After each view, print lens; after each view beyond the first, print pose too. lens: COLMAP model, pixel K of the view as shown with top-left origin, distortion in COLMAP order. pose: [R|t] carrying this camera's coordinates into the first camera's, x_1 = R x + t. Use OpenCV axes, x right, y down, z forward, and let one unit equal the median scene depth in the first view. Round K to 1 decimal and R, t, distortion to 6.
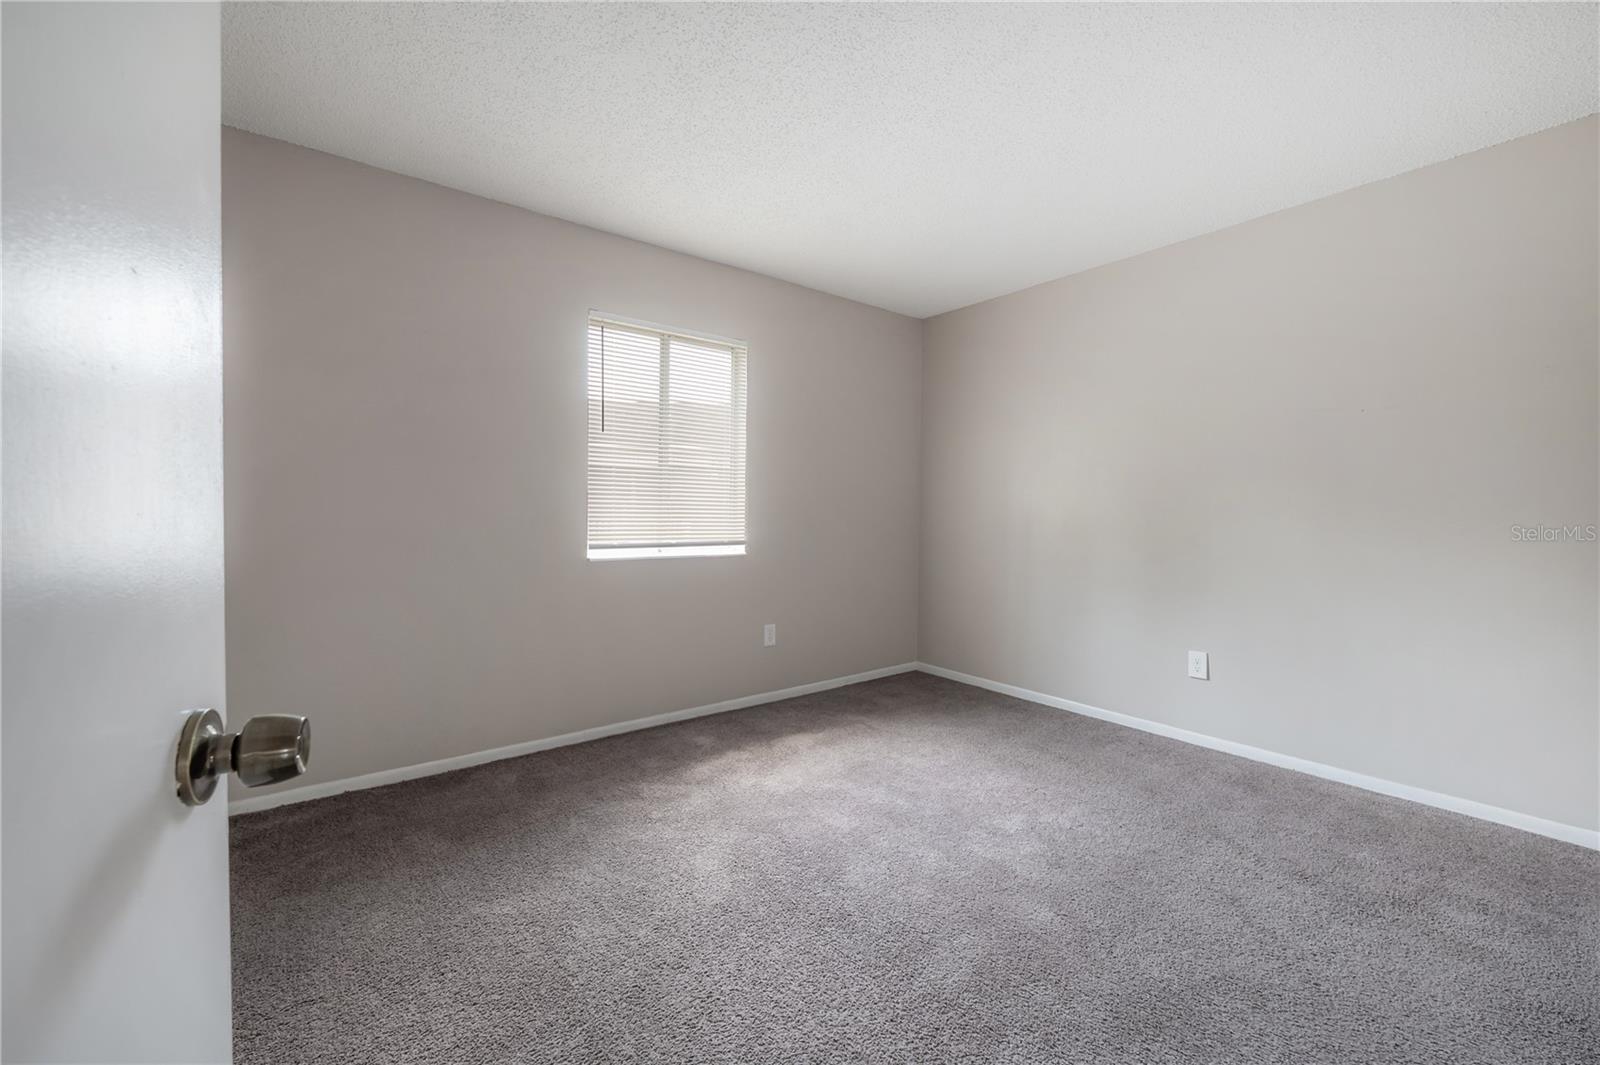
lens RADIAL K [[636.7, 0, 805.6], [0, 636.7, 523.4], [0, 0, 1]] dist [-0.006878, 0.001194]
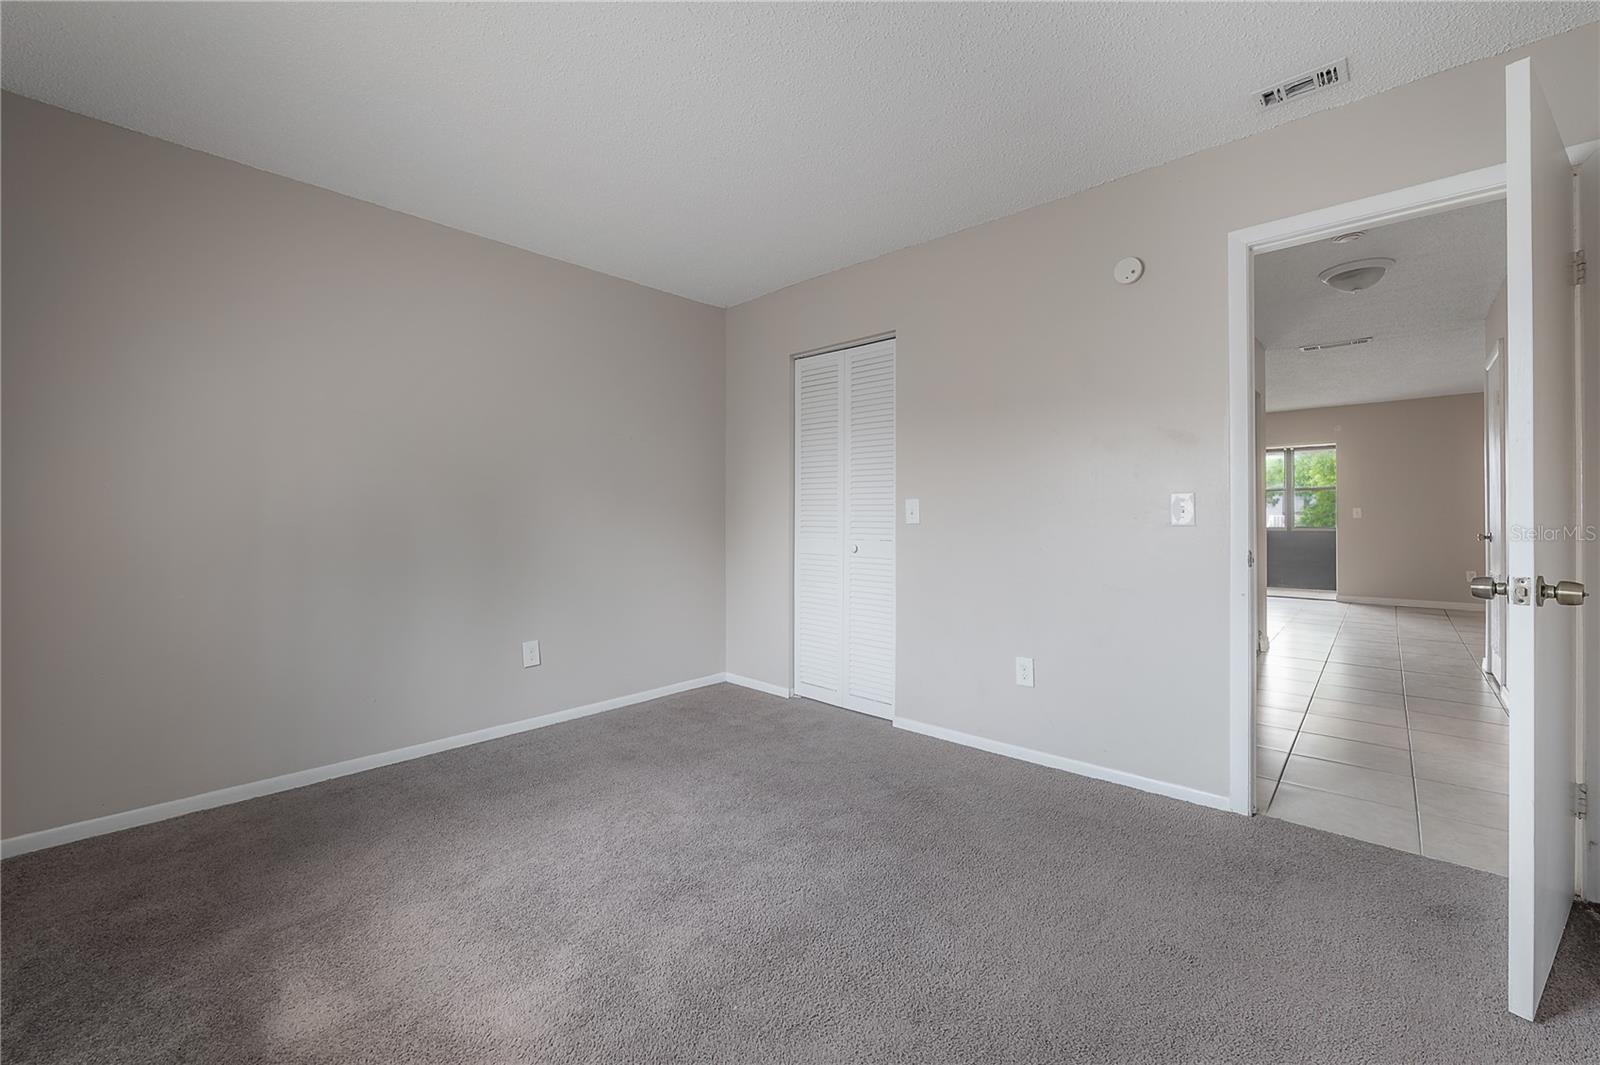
lens RADIAL K [[636.7, 0, 797.2], [0, 636.7, 517.0], [0, 0, 1]] dist [-0.006878, 0.001194]
pose [[-0.155604, -0.010056, 0.987768, -0.544627], [0.017517, 0.999763, 0.012937, -0.014601], [-0.987664, 0.019315, -0.155391, 0.779637]]
